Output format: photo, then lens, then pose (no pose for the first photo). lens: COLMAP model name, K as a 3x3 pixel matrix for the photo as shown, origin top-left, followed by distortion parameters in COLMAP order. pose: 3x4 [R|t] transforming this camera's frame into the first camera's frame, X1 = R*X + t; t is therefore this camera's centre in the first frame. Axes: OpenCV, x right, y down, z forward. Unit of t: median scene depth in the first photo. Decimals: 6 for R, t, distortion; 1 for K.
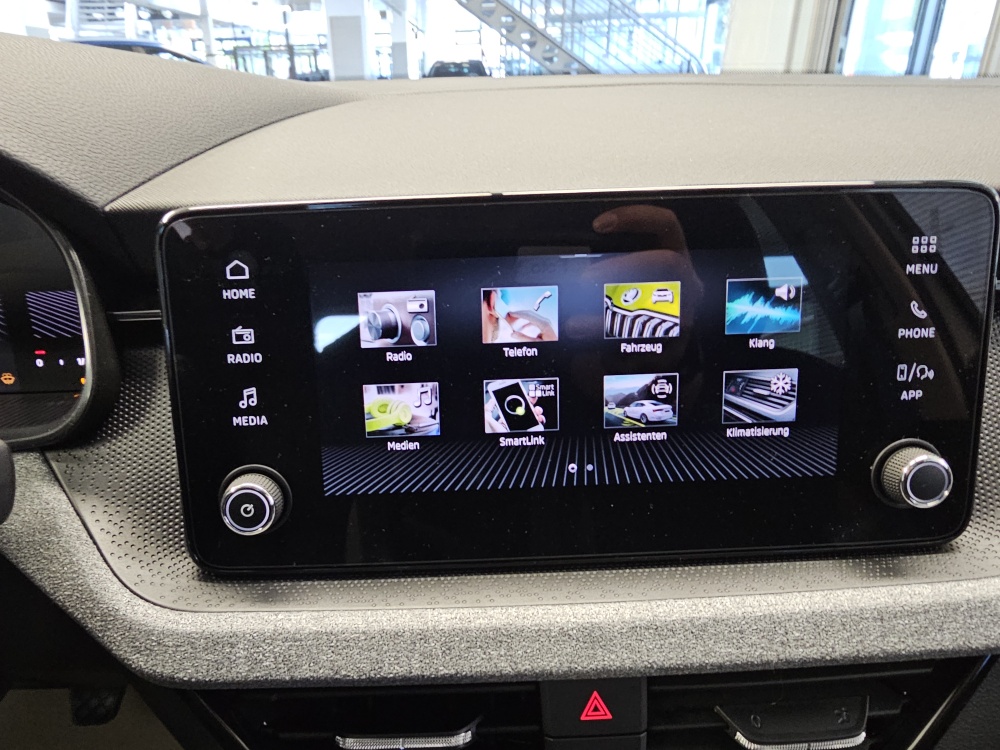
lens RADIAL K [[683.4, 0, 447.8], [0, 683.4, 376.9], [0, 0, 1]] dist [0.004983, 0.001013]
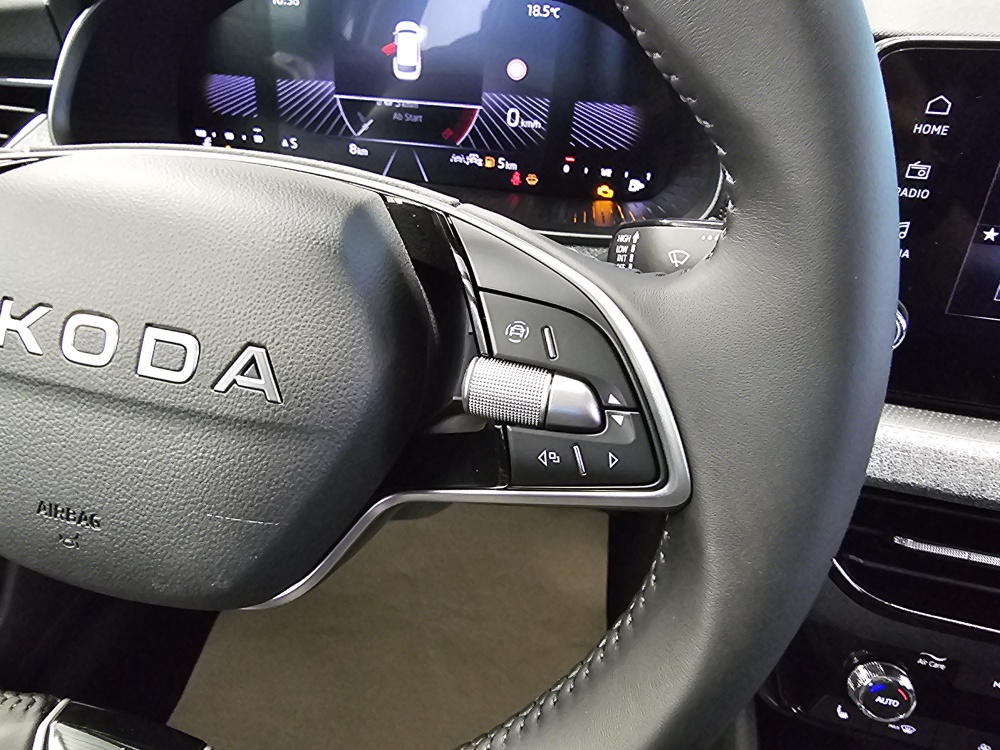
lens RADIAL K [[694.3, 0, 417.8], [0, 694.3, 369.0], [0, 0, 1]] dist [-0.000331, -0.002482]
pose [[0.950774, 0.194508, -0.241238, -0.704134], [-0.137472, 0.962424, 0.234183, 0.088167], [0.277723, -0.189492, 0.941787, -0.278737]]
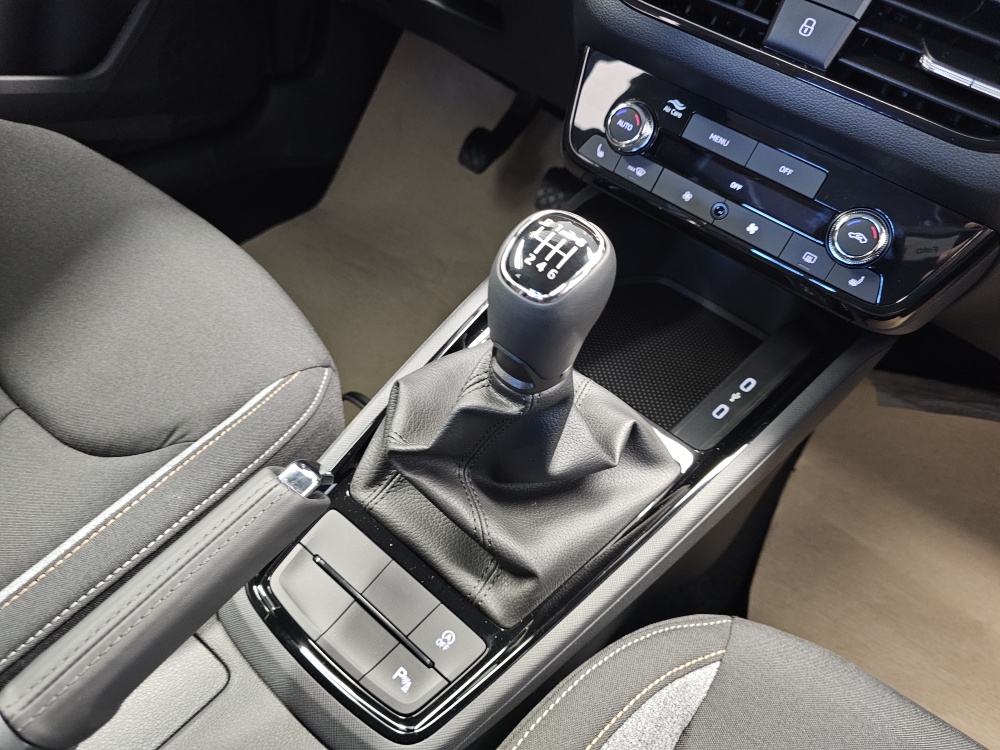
lens RADIAL K [[698.1, 0, 502.5], [0, 698.1, 372.1], [0, 0, 1]] dist [0.013134, -0.026739]
pose [[0.755537, 0.561902, -0.336795, 0.602188], [-0.445783, 0.817700, 0.364204, 0.882233], [0.480044, -0.125032, 0.868288, -0.541797]]
